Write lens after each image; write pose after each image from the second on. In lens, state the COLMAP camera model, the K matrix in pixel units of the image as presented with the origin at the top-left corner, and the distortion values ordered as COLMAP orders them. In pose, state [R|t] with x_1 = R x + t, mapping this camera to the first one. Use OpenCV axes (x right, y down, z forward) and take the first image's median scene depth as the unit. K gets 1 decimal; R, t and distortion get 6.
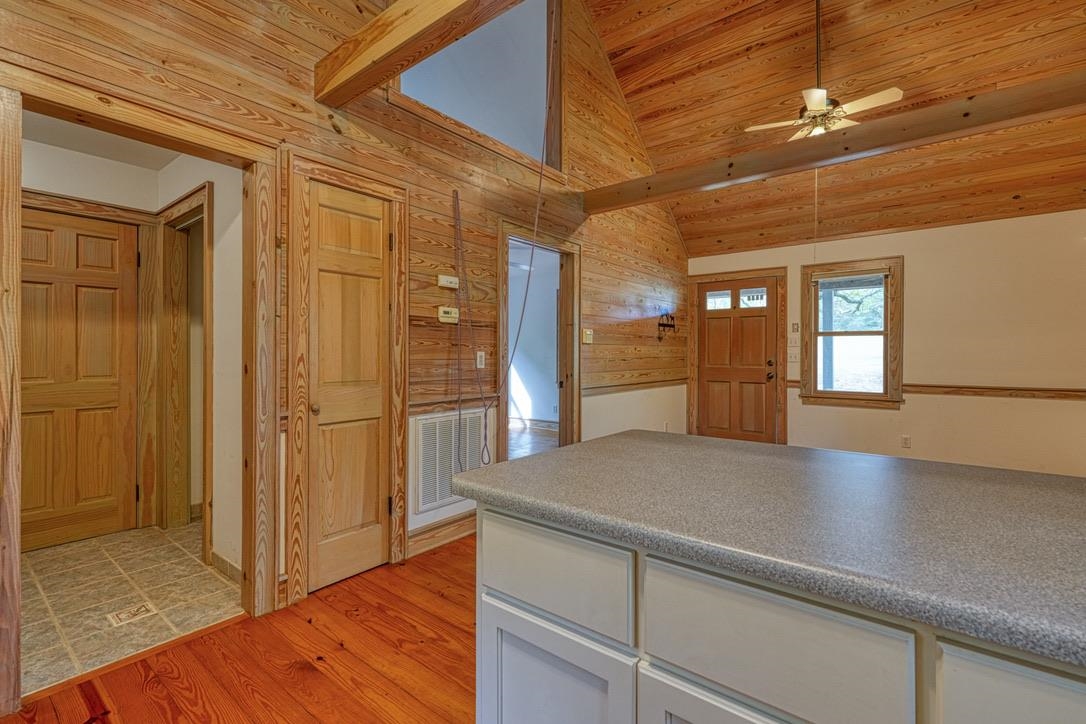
lens RADIAL K [[481.3, 0, 542.9], [0, 481.3, 353.4], [0, 0, 1]] dist [0.000408, 0.001154]
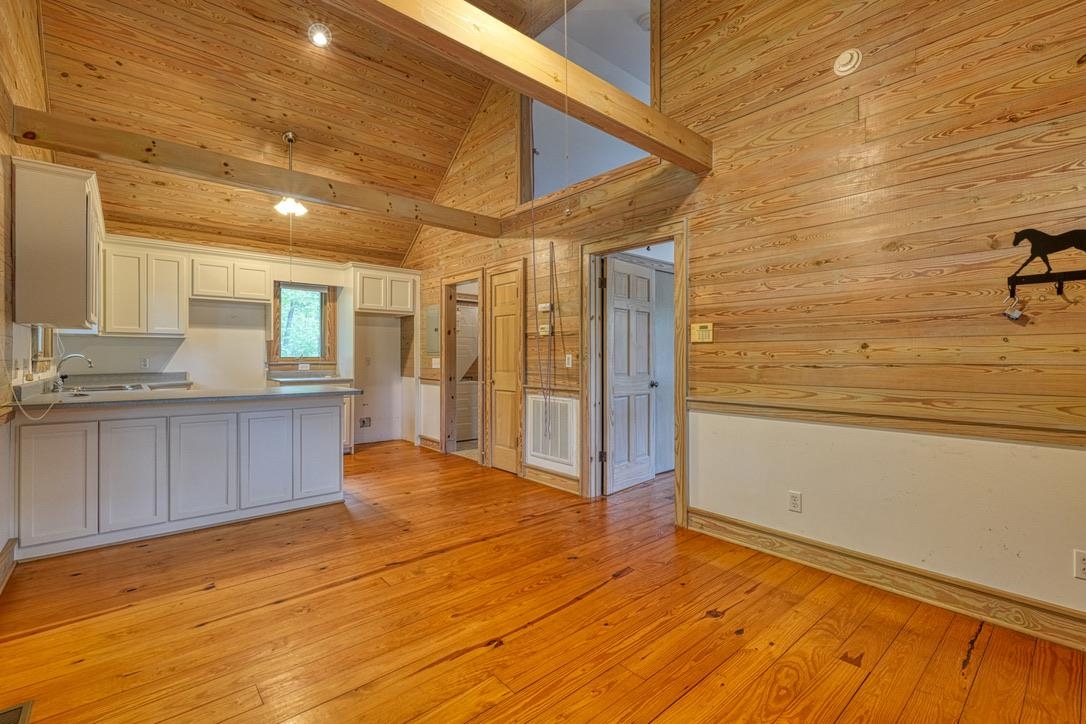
lens RADIAL K [[481.3, 0, 543.9], [0, 481.3, 356.4], [0, 0, 1]] dist [0.000408, 0.001154]
pose [[-0.177333, -0.004887, -0.984139, 0.776807], [-0.002901, 0.999986, -0.004443, 0.004903], [0.984147, 0.002067, -0.177345, 0.779962]]
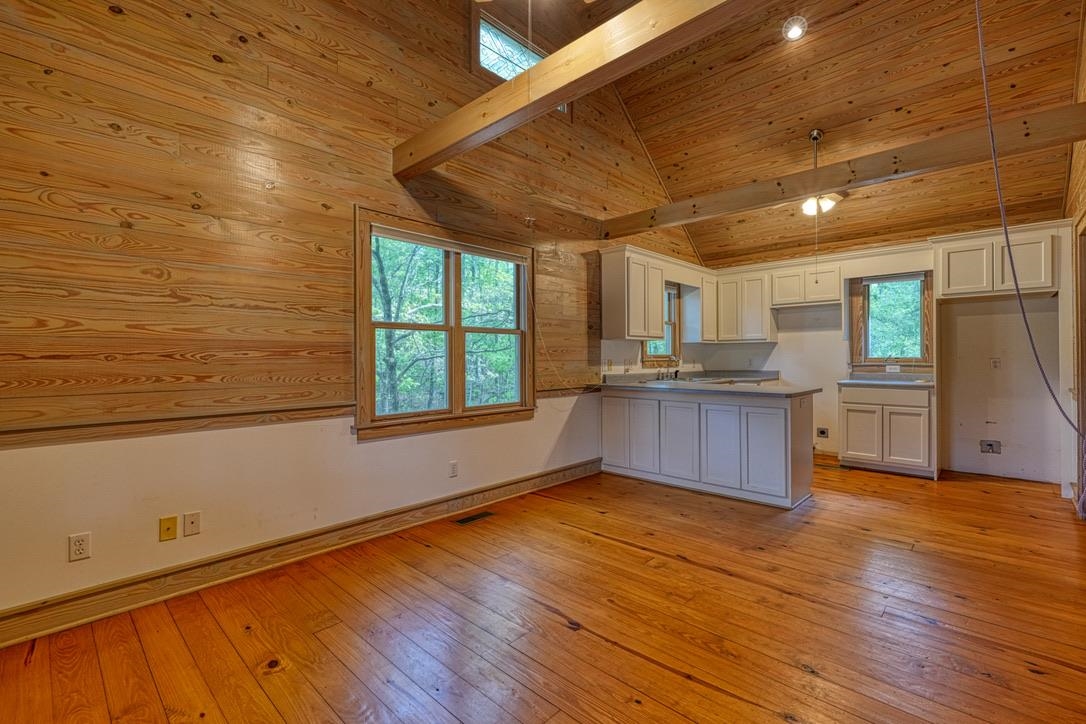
lens RADIAL K [[481.3, 0, 542.0], [0, 481.3, 357.2], [0, 0, 1]] dist [0.000408, 0.001154]
pose [[-0.996057, 0.000283, 0.088716, 0.373608], [0.000233, 1.000000, -0.000573, 0.002430], [-0.088717, -0.000550, -0.996057, 1.103758]]
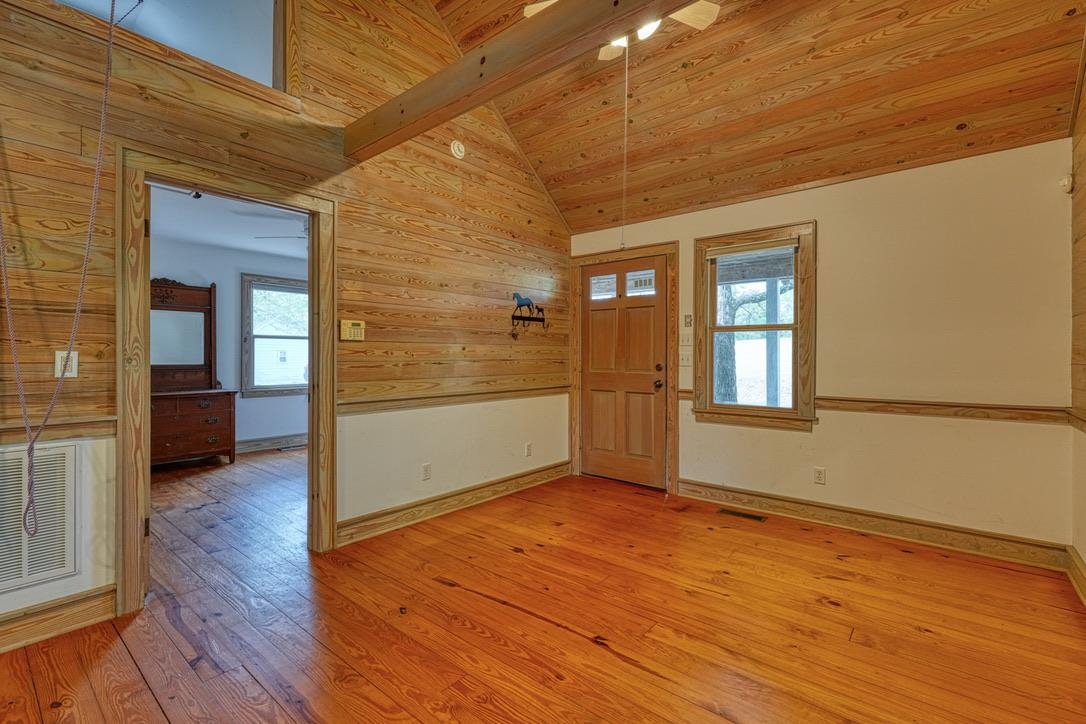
lens RADIAL K [[481.3, 0, 541.7], [0, 481.3, 355.9], [0, 0, 1]] dist [0.000408, 0.001154]
pose [[0.999692, 0.000265, -0.024812, 0.343237], [-0.000248, 1.000000, 0.000697, 0.001500], [0.024812, -0.000690, 0.999692, 0.255222]]
